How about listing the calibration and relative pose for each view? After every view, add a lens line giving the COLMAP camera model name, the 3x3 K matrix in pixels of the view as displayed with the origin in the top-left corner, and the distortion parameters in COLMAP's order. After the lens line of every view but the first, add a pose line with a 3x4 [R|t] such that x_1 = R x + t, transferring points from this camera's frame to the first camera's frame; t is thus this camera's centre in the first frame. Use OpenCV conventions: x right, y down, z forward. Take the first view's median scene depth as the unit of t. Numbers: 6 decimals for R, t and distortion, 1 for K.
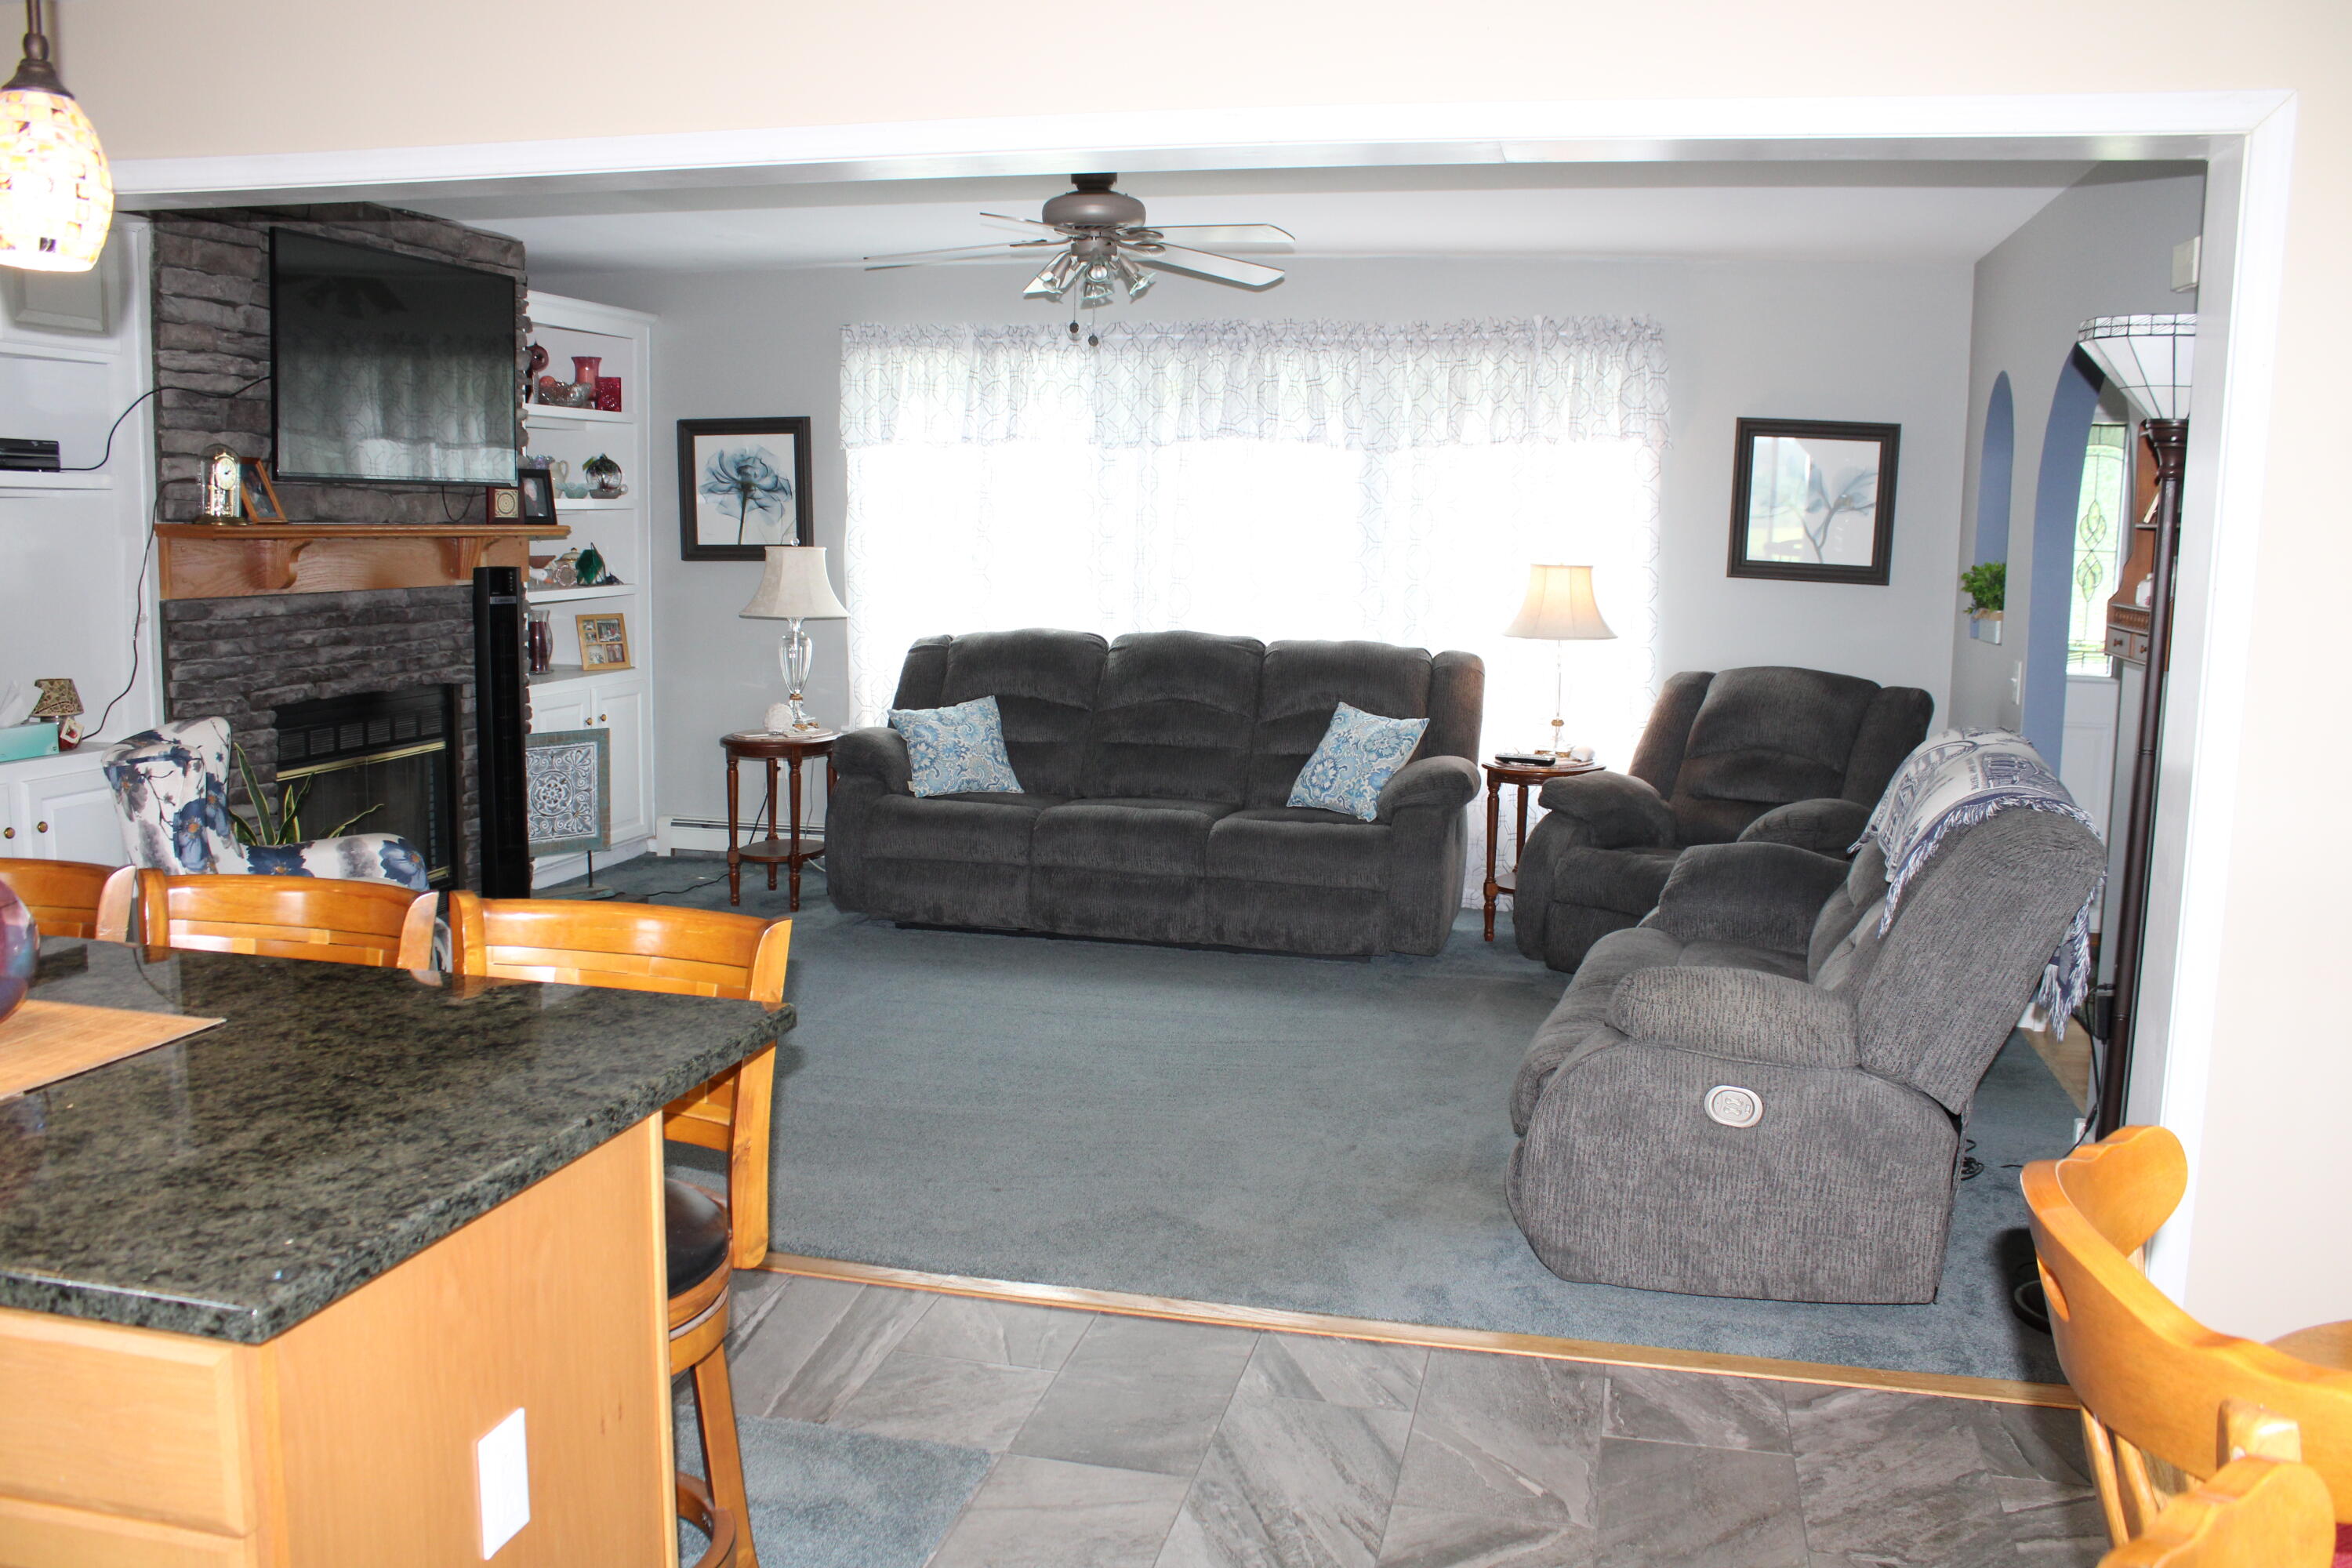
lens RADIAL K [[1964.9, 0, 1188.2], [0, 1964.9, 788.4], [0, 0, 1]] dist [-0.162533, 0.149248]
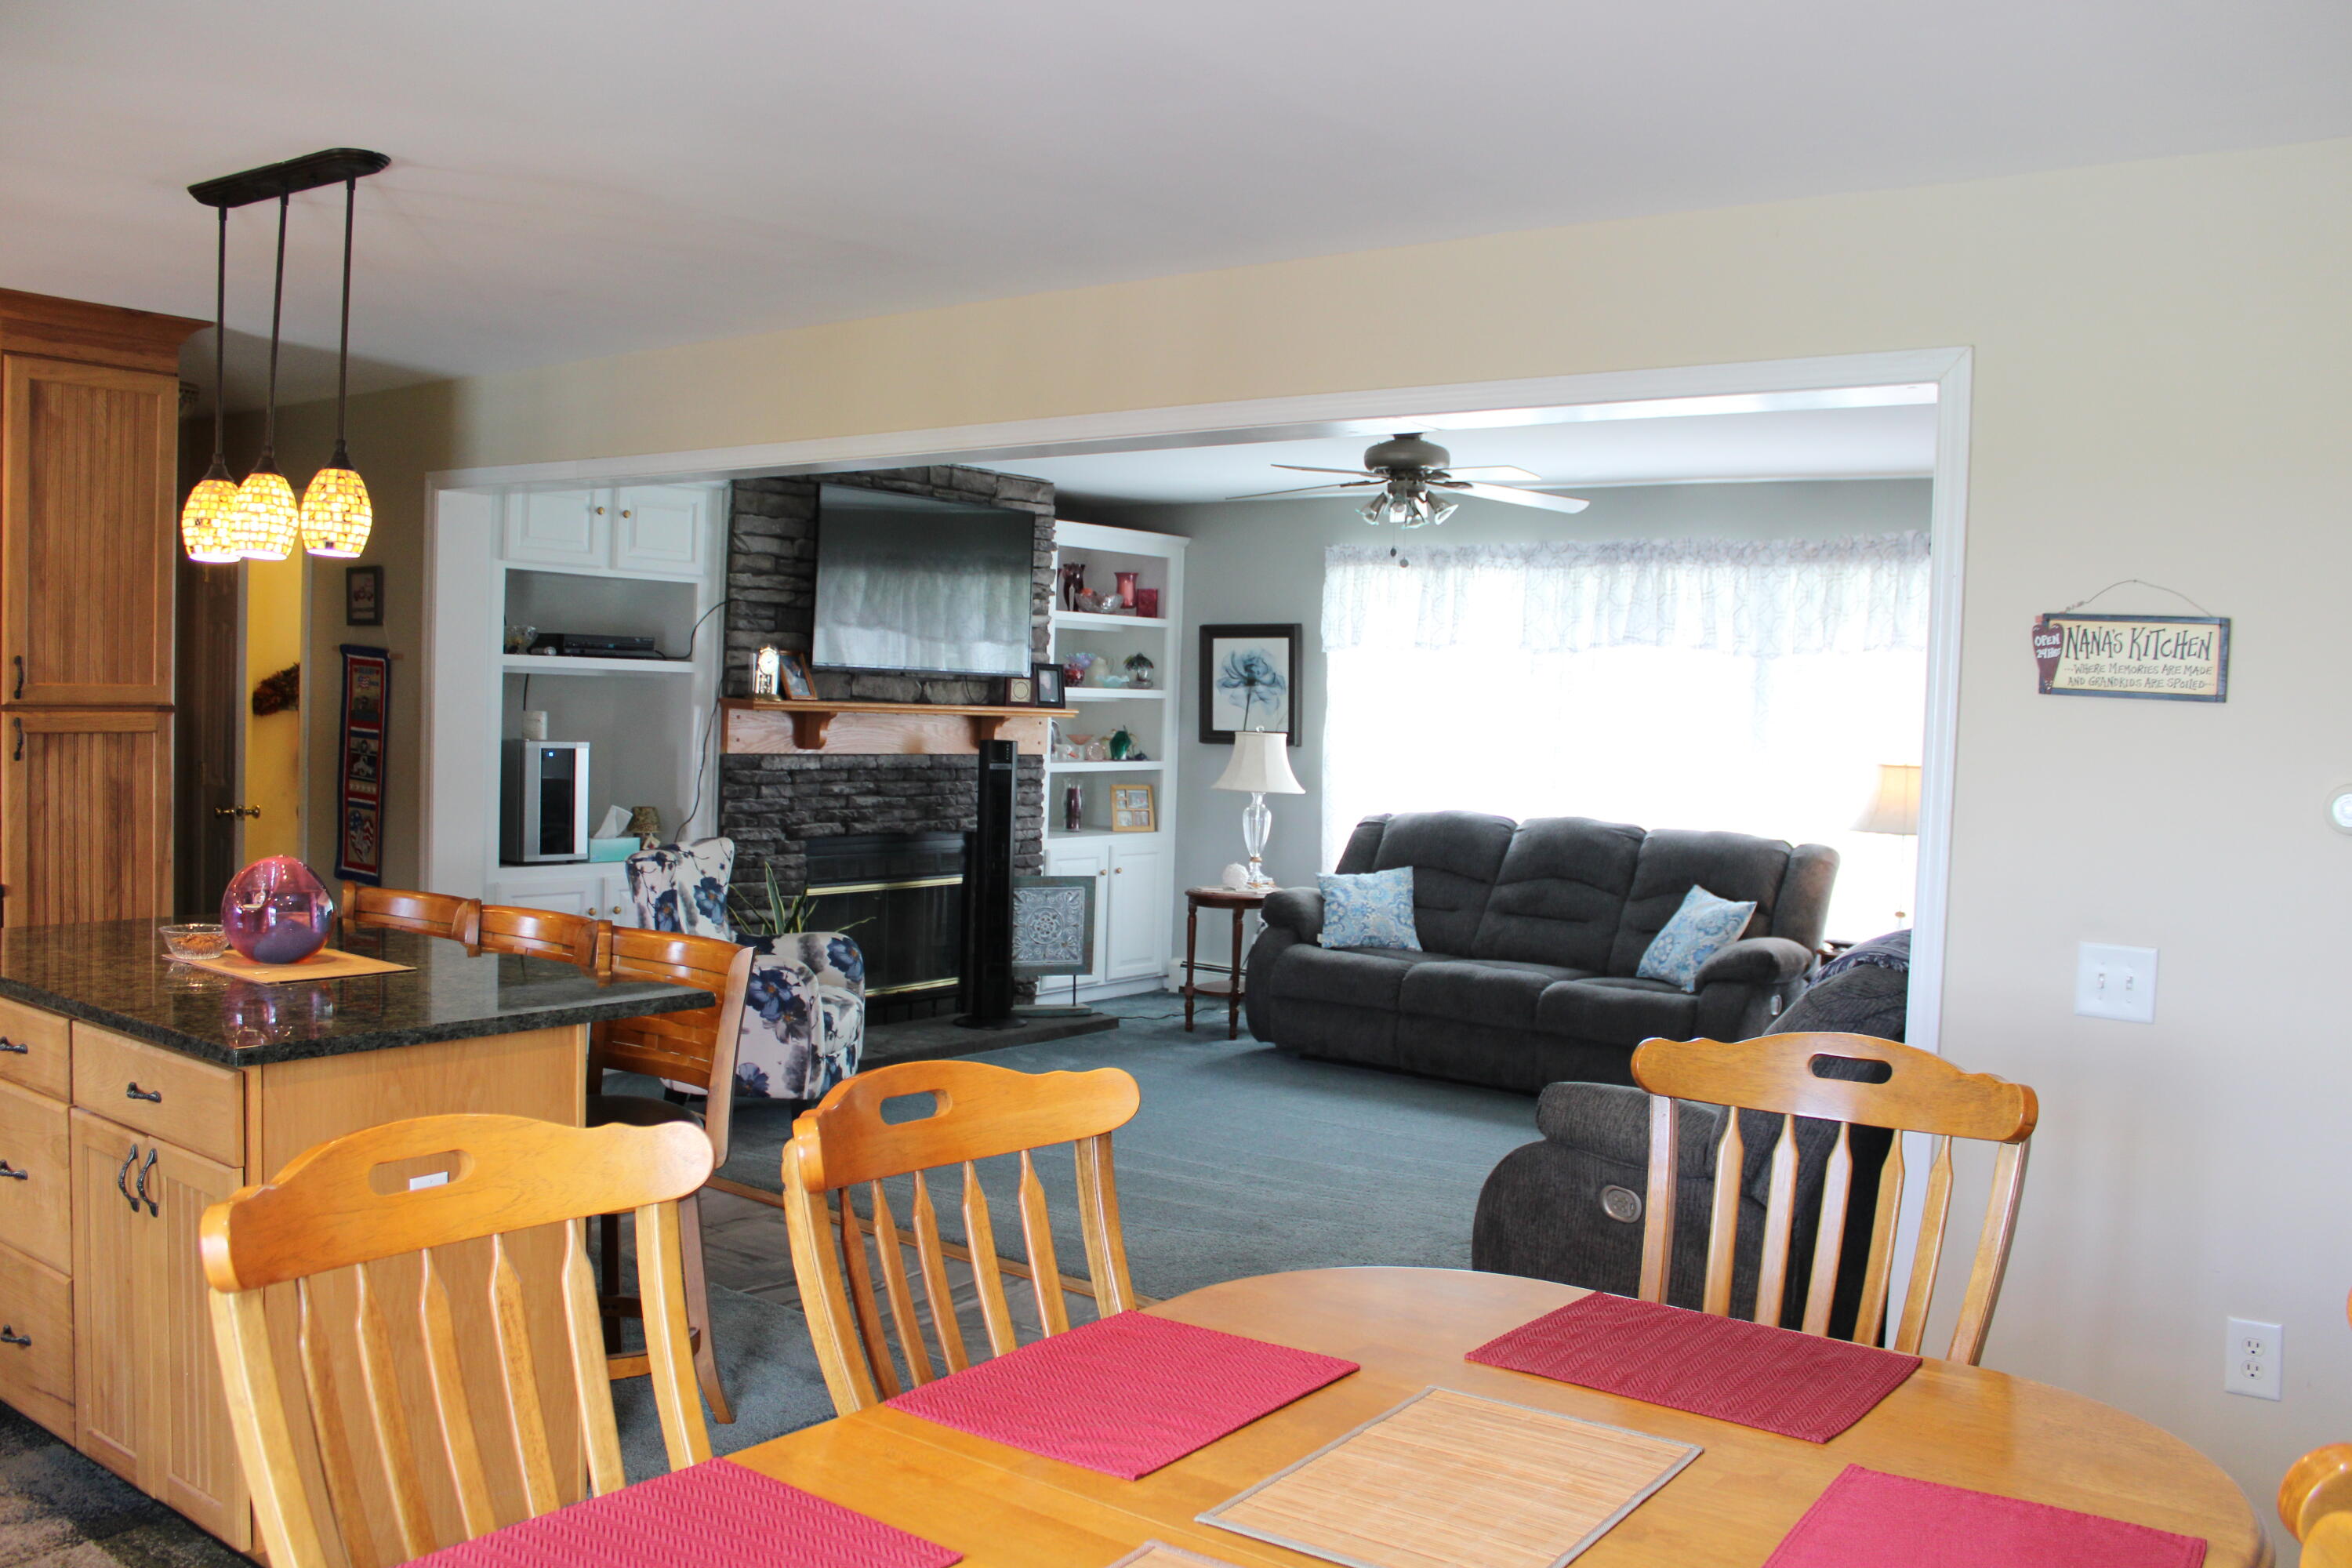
lens RADIAL K [[1964.9, 0, 1194.9], [0, 1964.9, 797.0], [0, 0, 1]] dist [-0.162533, 0.149248]
pose [[0.913160, 0.033281, -0.406240, 0.261018], [-0.072979, 0.993905, -0.082620, 0.017282], [0.401014, 0.105092, 0.910024, -0.104574]]
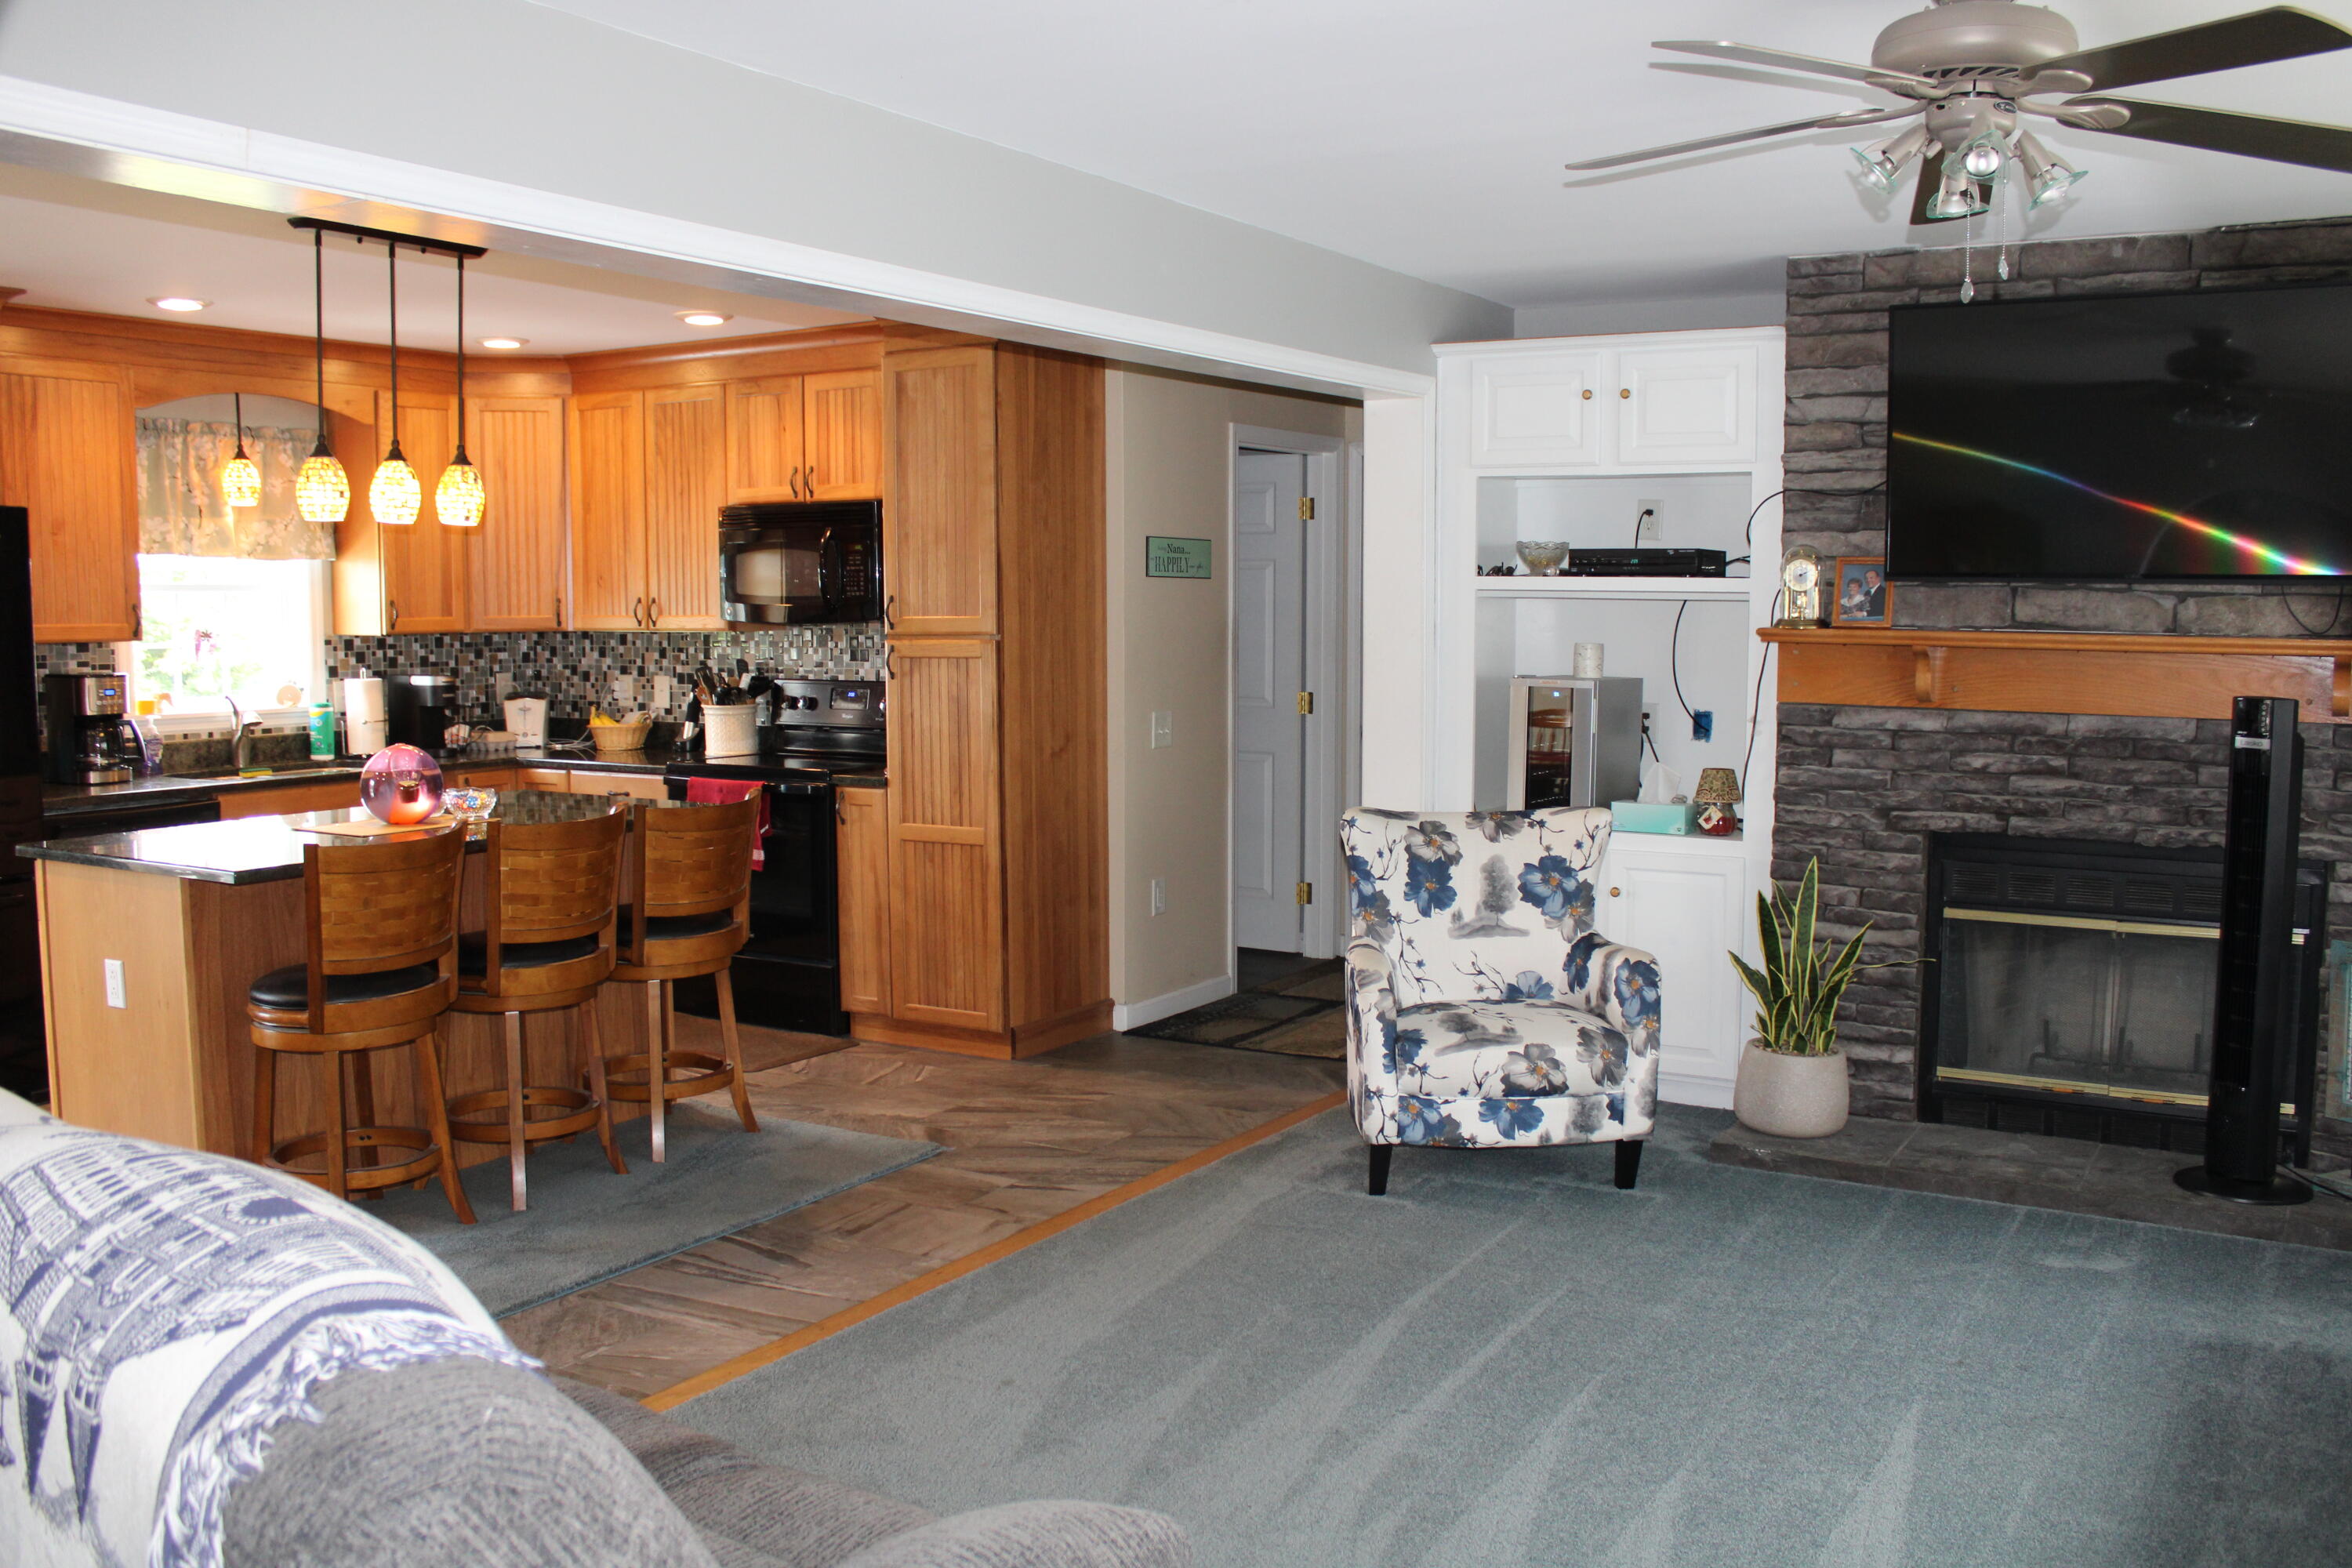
lens RADIAL K [[2032.2, 0, 1192.8], [0, 2032.2, 781.3], [0, 0, 1]] dist [-0.133589, 0.074567]
pose [[-0.311896, 0.070671, -0.947484, 0.429115], [-0.137546, 0.983366, 0.118626, -0.108036], [0.940108, 0.167322, -0.296987, 0.787372]]
